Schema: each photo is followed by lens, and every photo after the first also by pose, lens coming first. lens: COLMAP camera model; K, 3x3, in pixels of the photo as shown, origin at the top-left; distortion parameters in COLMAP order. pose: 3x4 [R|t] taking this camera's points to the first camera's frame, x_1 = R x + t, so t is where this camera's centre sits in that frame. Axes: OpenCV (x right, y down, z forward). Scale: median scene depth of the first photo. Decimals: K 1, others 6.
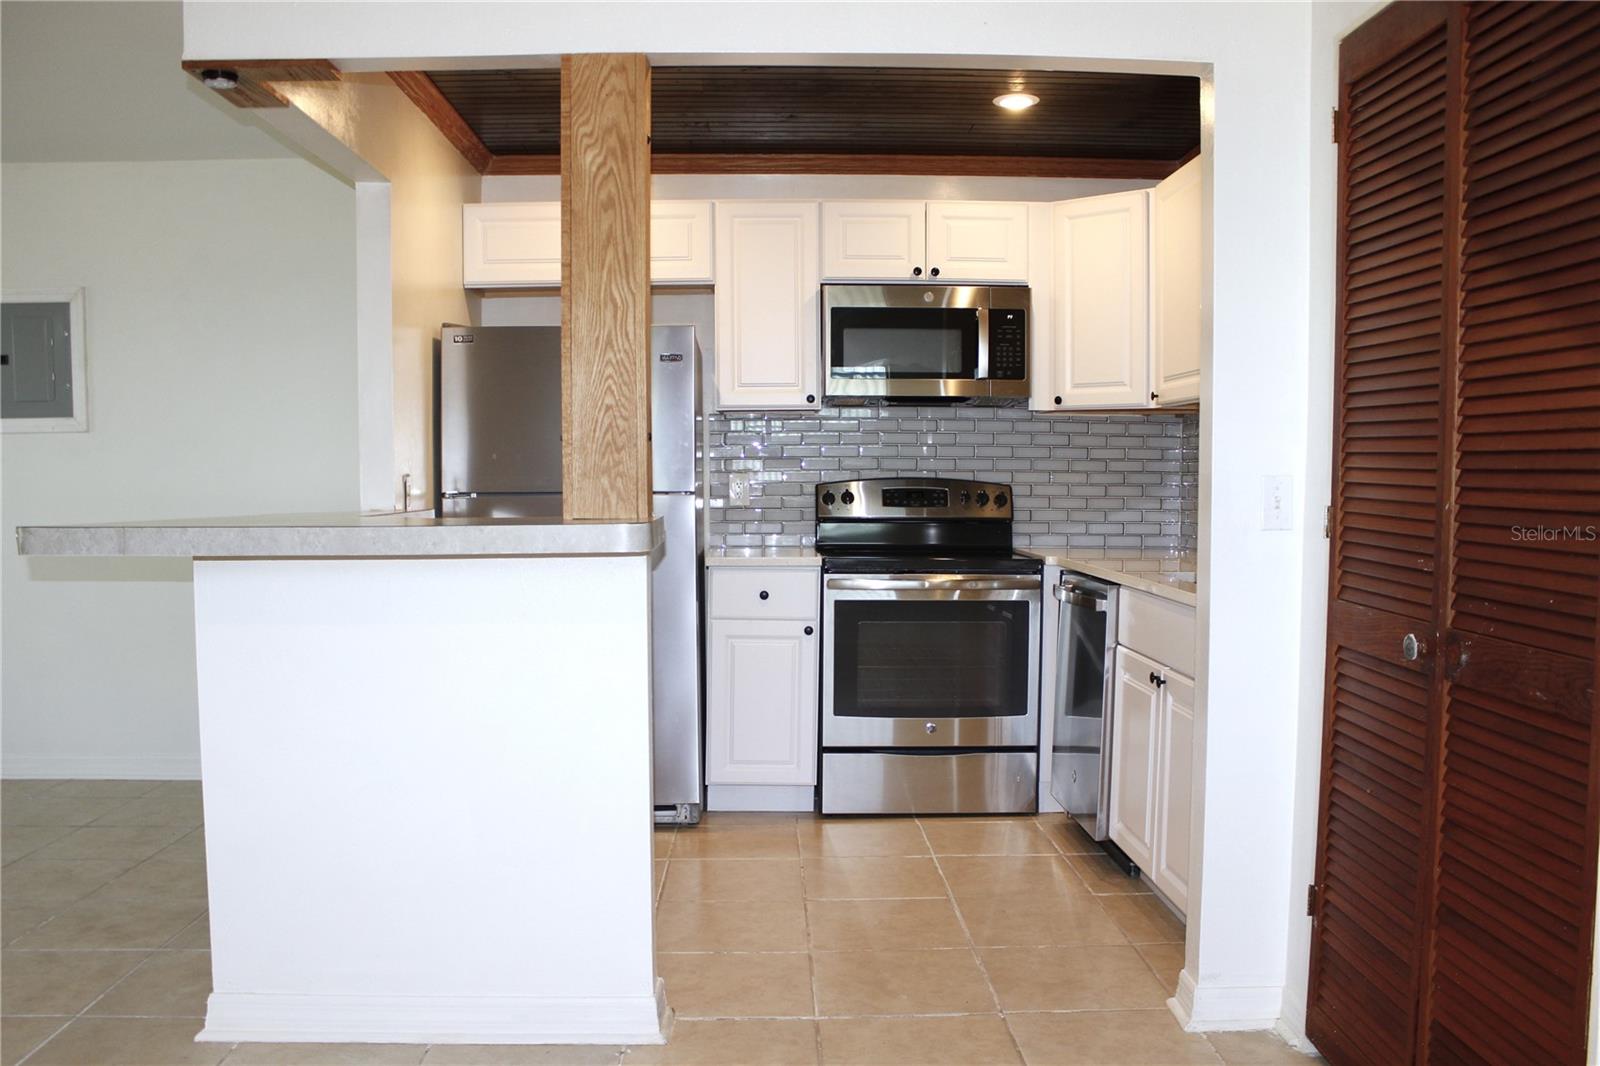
lens RADIAL K [[1349.8, 0, 799.1], [0, 1349.8, 564.4], [0, 0, 1]] dist [-0.162601, 0.144424]
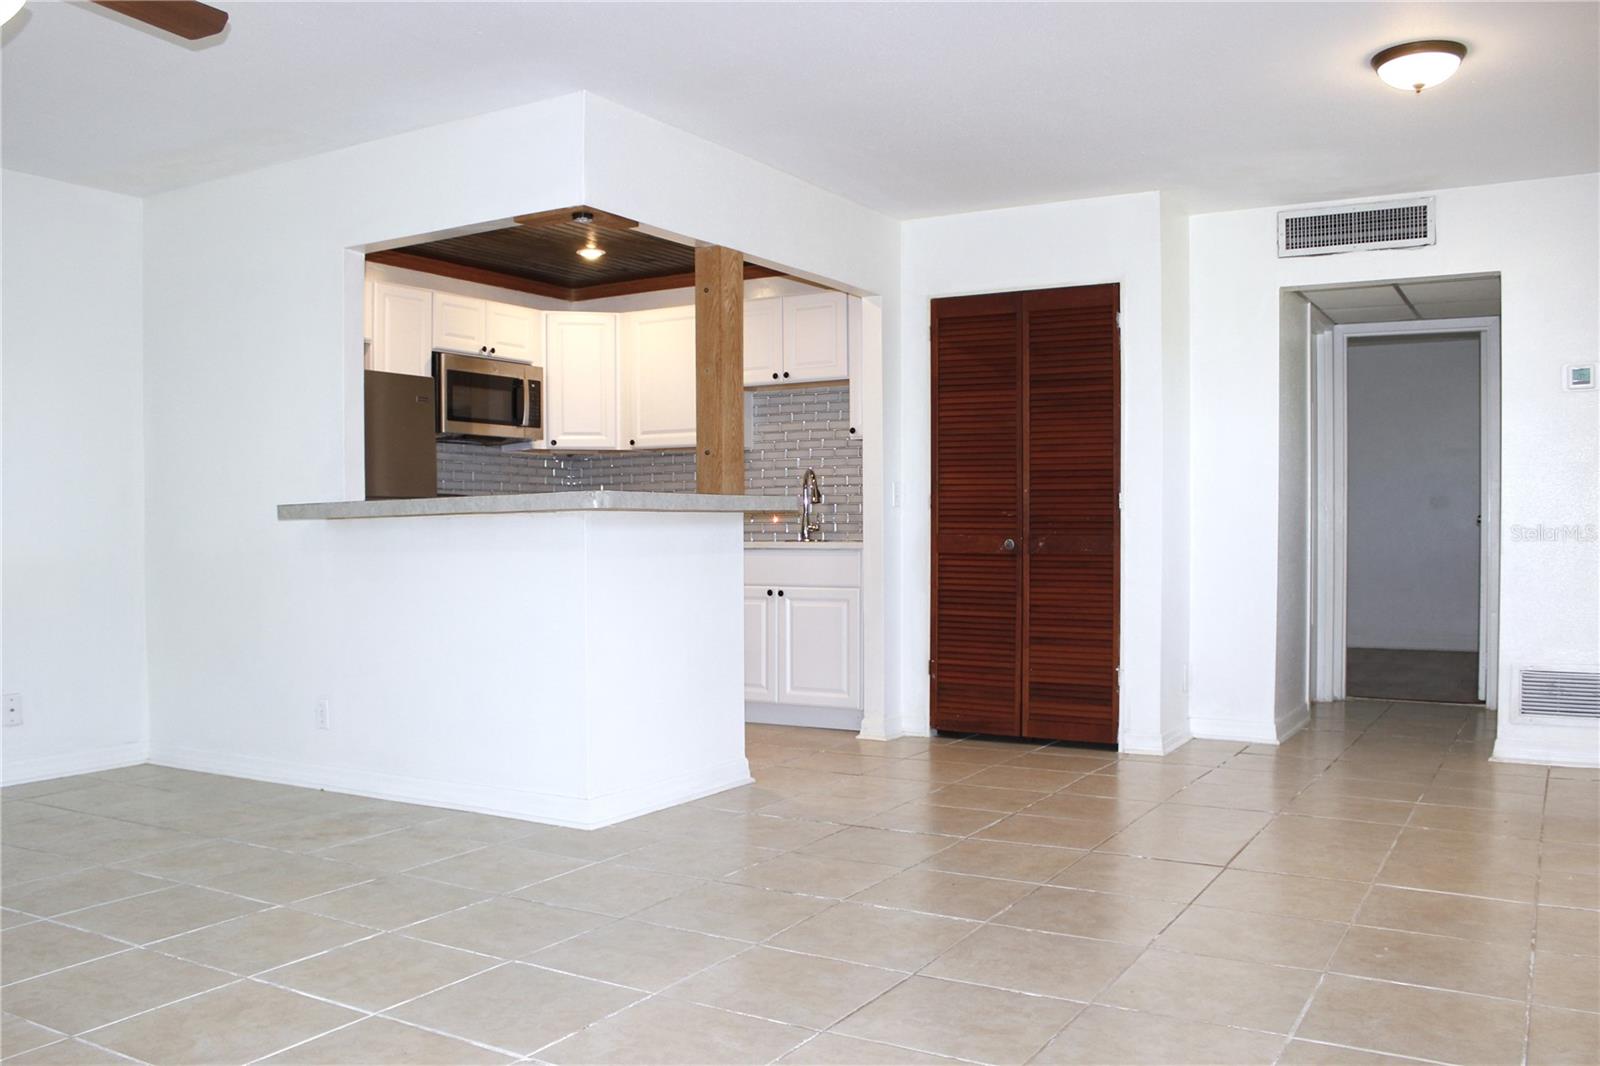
lens RADIAL K [[1349.8, 0, 799.1], [0, 1349.8, 564.4], [0, 0, 1]] dist [-0.162601, 0.144424]
pose [[0.535617, -0.026107, 0.844057, -1.010916], [0.062300, 0.998020, -0.008665, 0.049274], [-0.842160, 0.057226, 0.536183, -0.046295]]
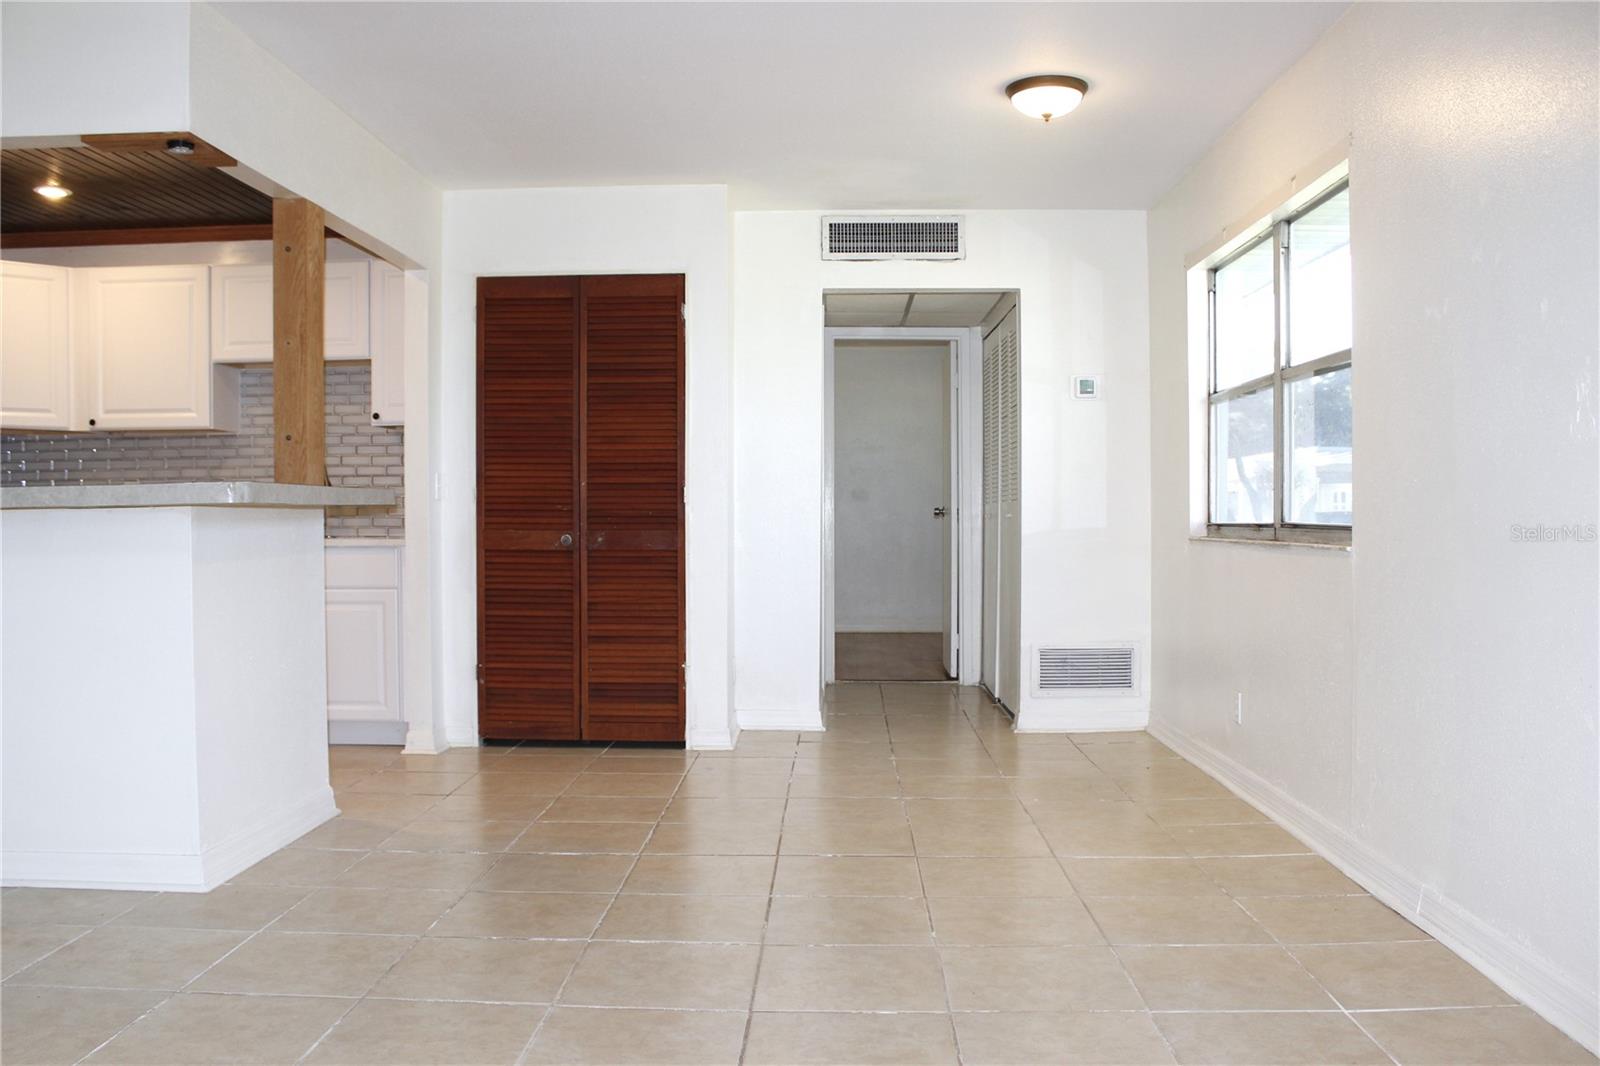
lens RADIAL K [[1348.9, 0, 782.9], [0, 1348.9, 556.6], [0, 0, 1]] dist [-0.165853, 0.159969]
pose [[0.070771, -0.031929, 0.996981, -1.026804], [0.071749, 0.997062, 0.026838, 0.027239], [-0.994909, 0.069633, 0.072854, 0.196491]]
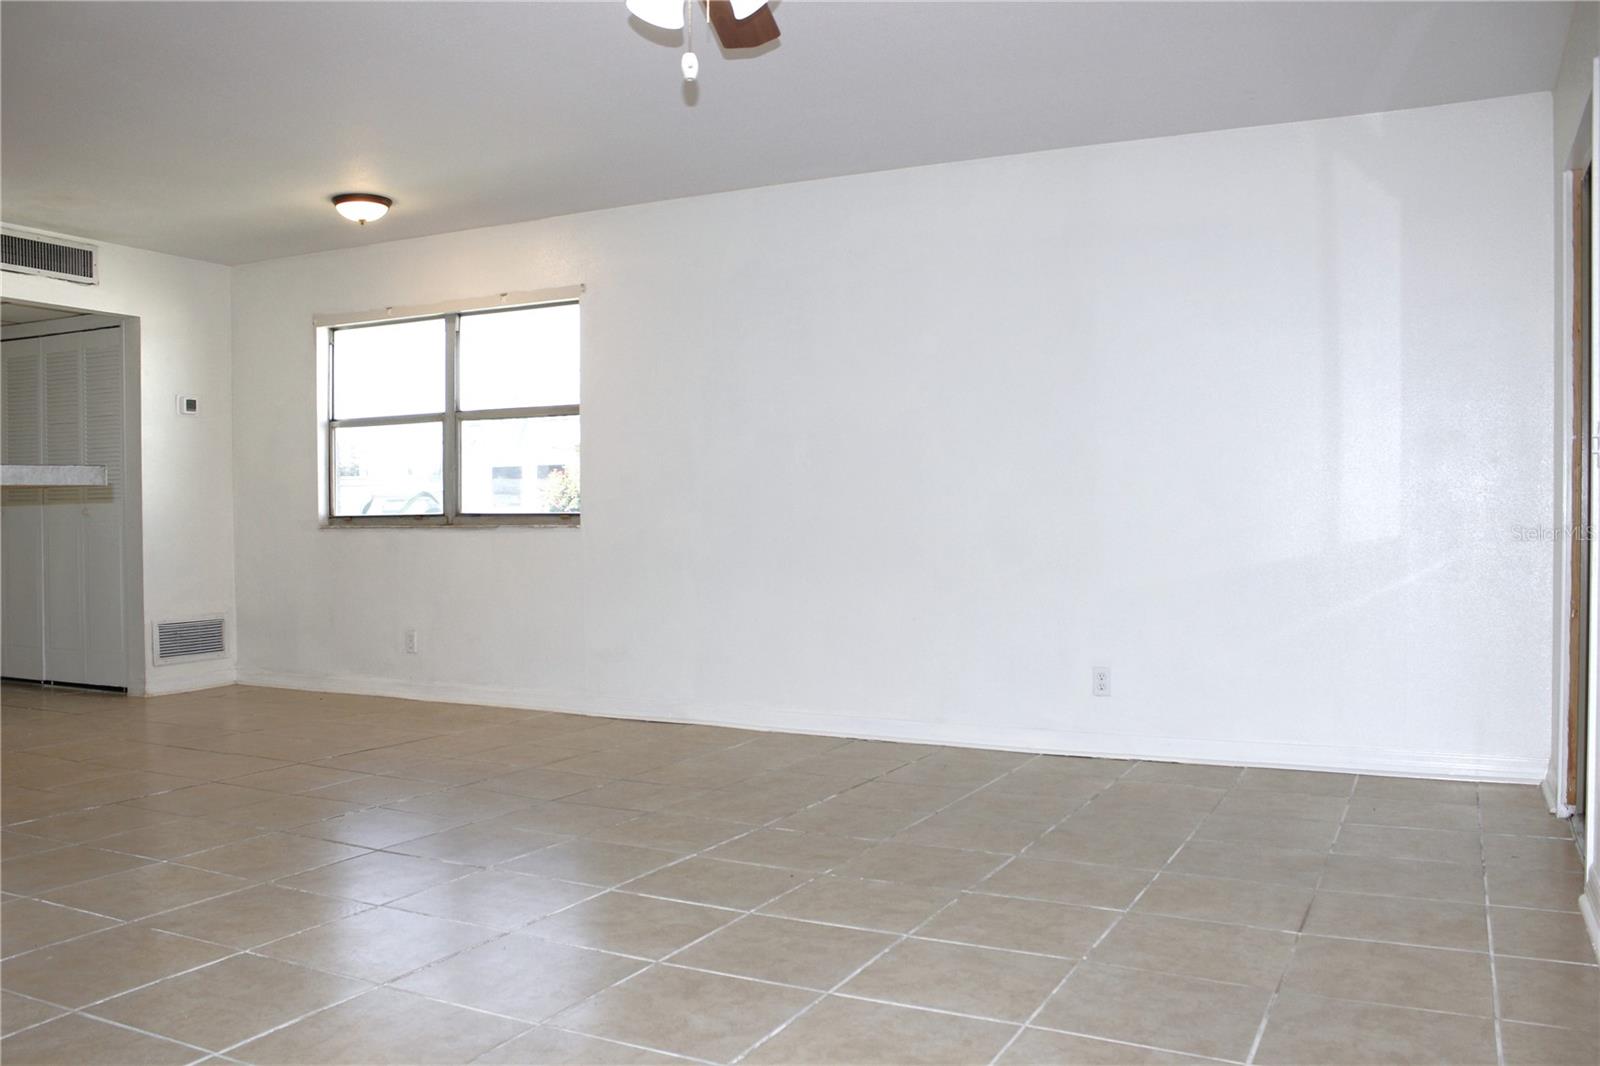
lens RADIAL K [[1348.9, 0, 782.9], [0, 1348.9, 556.6], [0, 0, 1]] dist [-0.165853, 0.159969]
pose [[-0.874577, -0.011721, 0.484745, -1.069583], [0.035346, 0.995507, 0.087843, -0.016674], [-0.483596, 0.093959, -0.870233, 1.045061]]
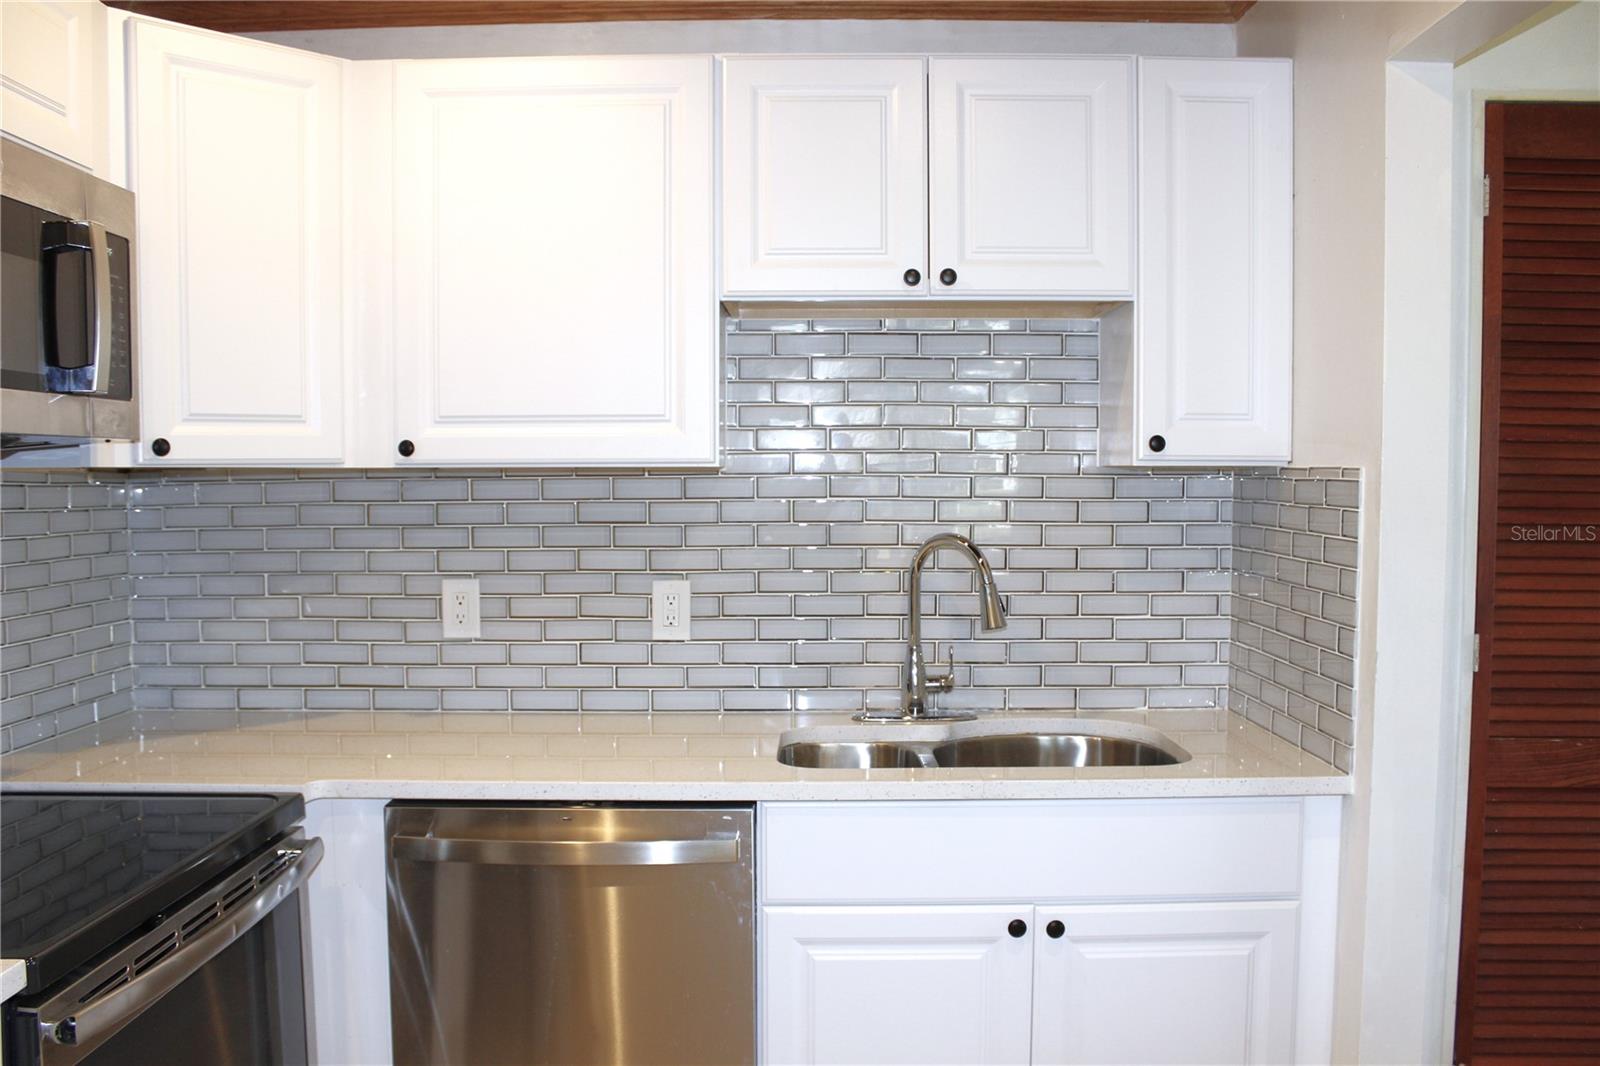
lens RADIAL K [[1329.1, 0, 792.2], [0, 1329.1, 559.5], [0, 0, 1]] dist [-0.162455, 0.148421]
pose [[0.035331, -0.065460, 0.997230, -0.266882], [0.069499, 0.995598, 0.062890, -0.102876], [-0.996956, 0.067084, 0.039725, 0.816764]]
